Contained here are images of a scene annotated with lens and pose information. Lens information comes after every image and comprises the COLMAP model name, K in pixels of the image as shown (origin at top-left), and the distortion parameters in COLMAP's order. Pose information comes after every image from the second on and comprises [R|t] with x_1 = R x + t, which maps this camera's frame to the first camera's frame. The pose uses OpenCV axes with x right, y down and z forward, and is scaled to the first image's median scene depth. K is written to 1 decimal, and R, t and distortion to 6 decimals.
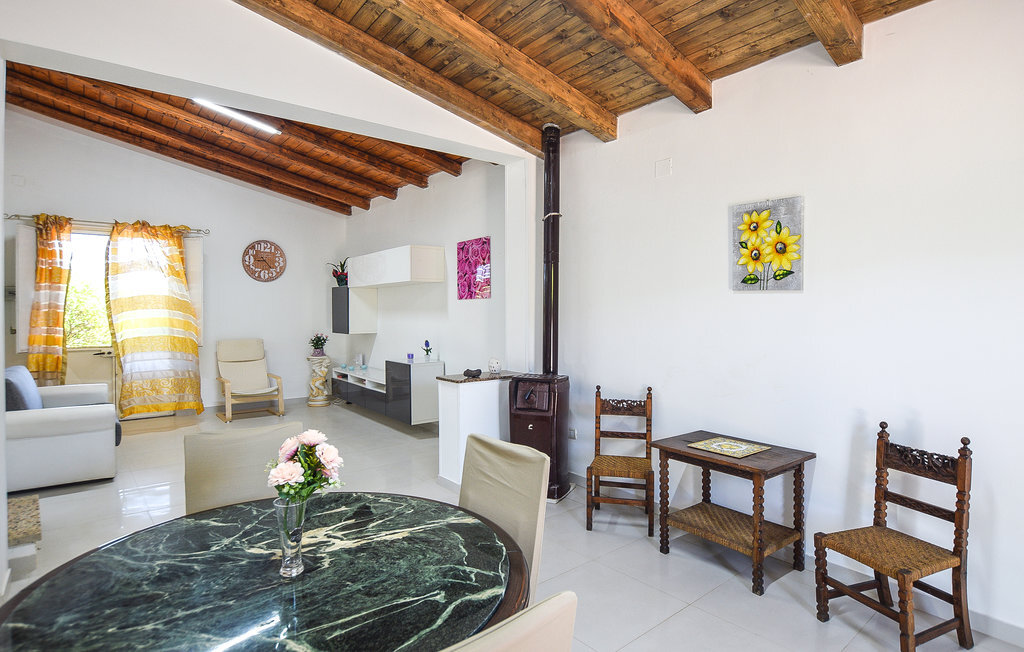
lens RADIAL K [[540.2, 0, 511.5], [0, 540.2, 312.8], [0, 0, 1]] dist [-0.015344, -0.000666]
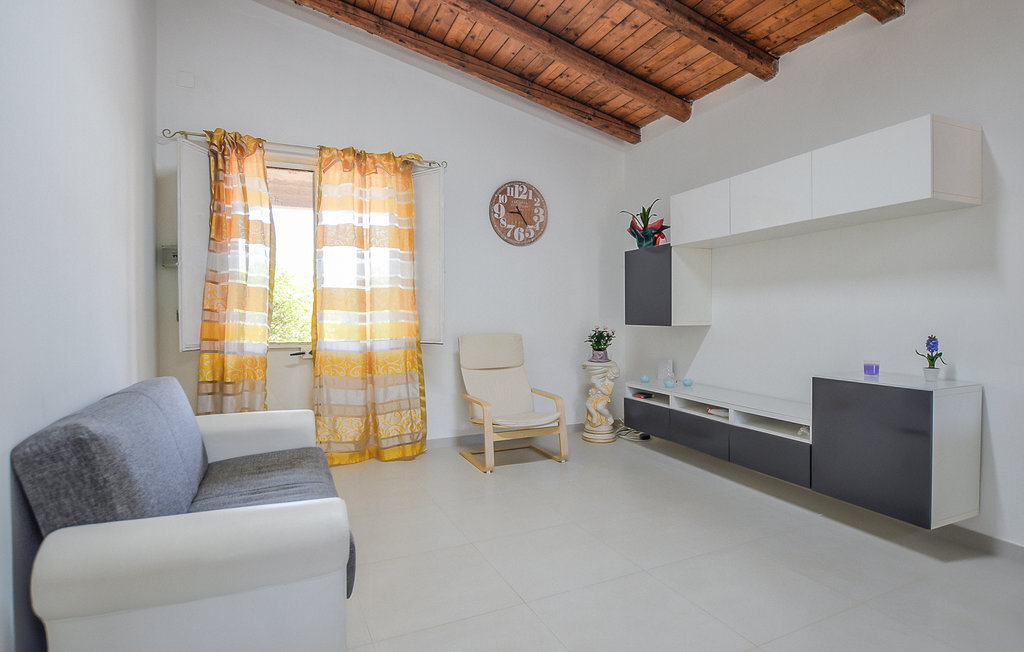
lens RADIAL K [[516.7, 0, 512.0], [0, 516.7, 326.0], [0, 0, 1]] dist [-0.027366, 0.000319]
pose [[0.968061, 0.002446, -0.250702, -0.349259], [0.002583, 0.999802, 0.019728, 0.029845], [0.250701, -0.019745, 0.967863, 0.444269]]
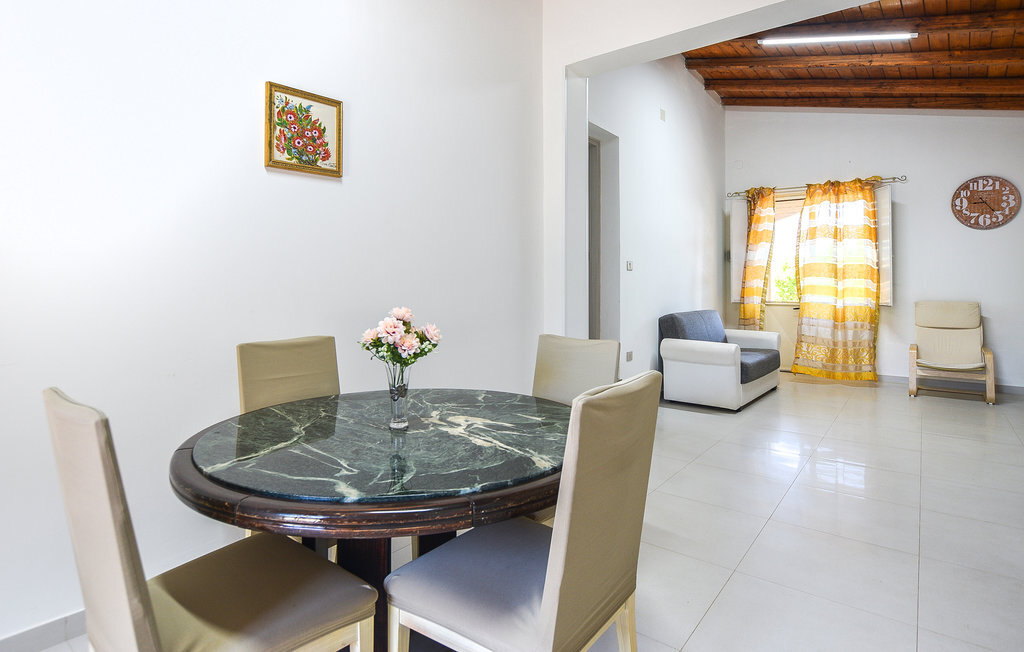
lens RADIAL K [[538.0, 0, 512.5], [0, 538.0, 271.7], [0, 0, 1]] dist [-0.018942, -0.000414]
pose [[0.202707, -0.021924, -0.978994, 0.164841], [-0.013377, 0.999594, -0.025155, 0.035181], [0.979148, 0.018195, 0.202332, 0.205048]]
